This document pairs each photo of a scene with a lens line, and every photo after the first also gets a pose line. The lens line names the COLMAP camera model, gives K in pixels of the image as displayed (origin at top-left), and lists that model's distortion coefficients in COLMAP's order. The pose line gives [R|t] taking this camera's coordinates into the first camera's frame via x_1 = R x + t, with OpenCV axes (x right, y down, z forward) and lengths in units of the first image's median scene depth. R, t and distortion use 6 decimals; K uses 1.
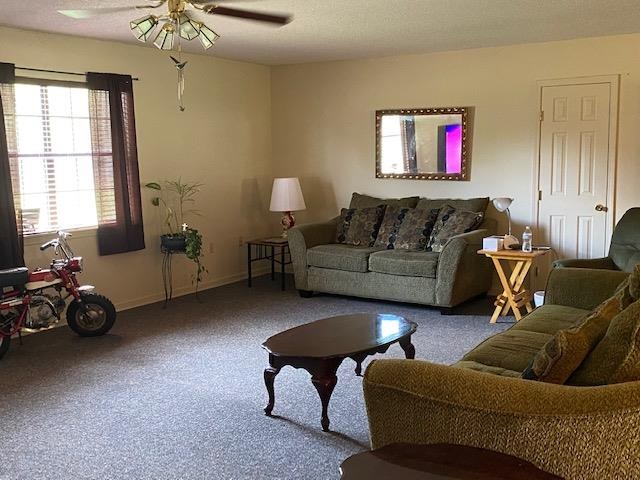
lens RADIAL K [[698.6, 0, 320.0], [0, 698.6, 240.0], [0, 0, 1]] dist [0.194086, -0.670051]
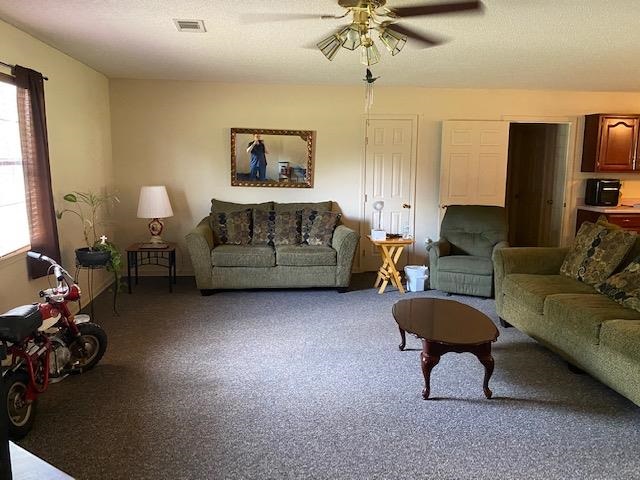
lens RADIAL K [[521.4, 0, 320.0], [0, 521.4, 240.0], [0, 0, 1]] dist [0.010631, -0.003938]
pose [[0.773671, -0.074940, 0.629140, -0.403760], [0.060598, 0.997181, 0.044259, -0.031186], [-0.630683, 0.003883, 0.776031, 0.256182]]
